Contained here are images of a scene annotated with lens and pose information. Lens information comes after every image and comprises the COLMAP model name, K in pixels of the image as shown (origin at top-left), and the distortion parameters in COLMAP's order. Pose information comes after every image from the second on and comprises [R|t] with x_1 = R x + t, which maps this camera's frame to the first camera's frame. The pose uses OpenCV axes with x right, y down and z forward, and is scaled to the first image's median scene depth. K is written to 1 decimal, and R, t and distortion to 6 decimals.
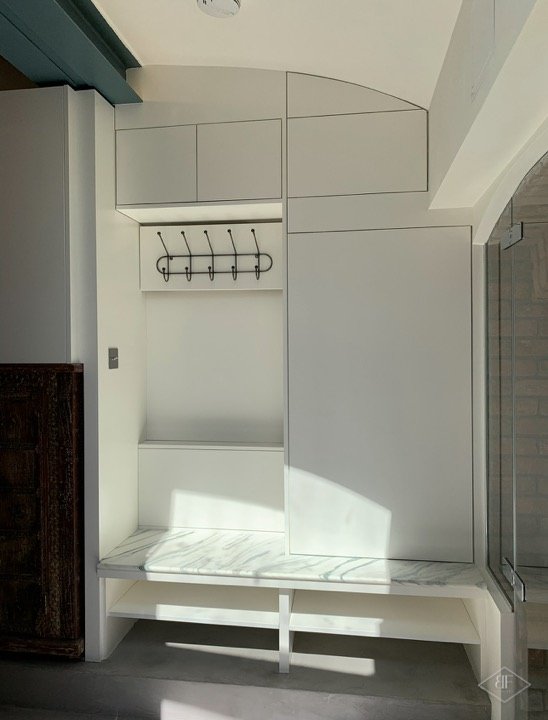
lens RADIAL K [[568.5, 0, 274.0], [0, 568.5, 360.0], [0, 0, 1]] dist [0.126256, -0.197870]
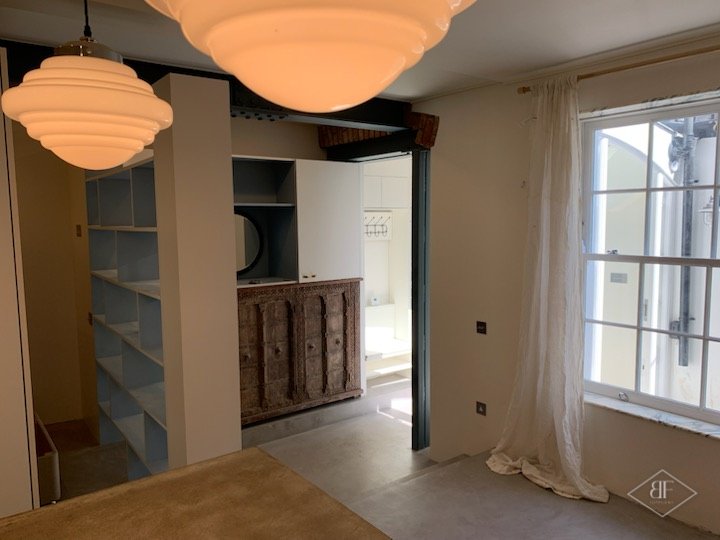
lens RADIAL K [[549.9, 0, 360.0], [0, 549.9, 270.0], [0, 0, 1]] dist [0.057576, -0.102076]
pose [[0.699258, -0.068327, 0.711596, -1.934393], [0.015960, 0.996666, 0.080017, -0.202711], [-0.714691, -0.044596, 0.698017, -0.602252]]
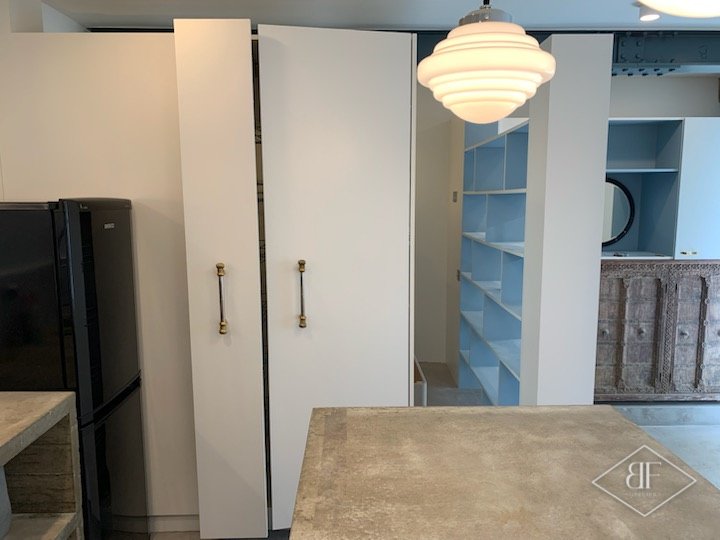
lens RADIAL K [[555.5, 0, 360.0], [0, 555.5, 270.0], [0, 0, 1]] dist [0.009752, 0.006438]
pose [[0.986053, -0.016916, 0.165571, -1.964487], [-0.002689, 0.993072, 0.117476, -0.172125], [-0.166411, -0.116283, 0.979176, -0.640472]]
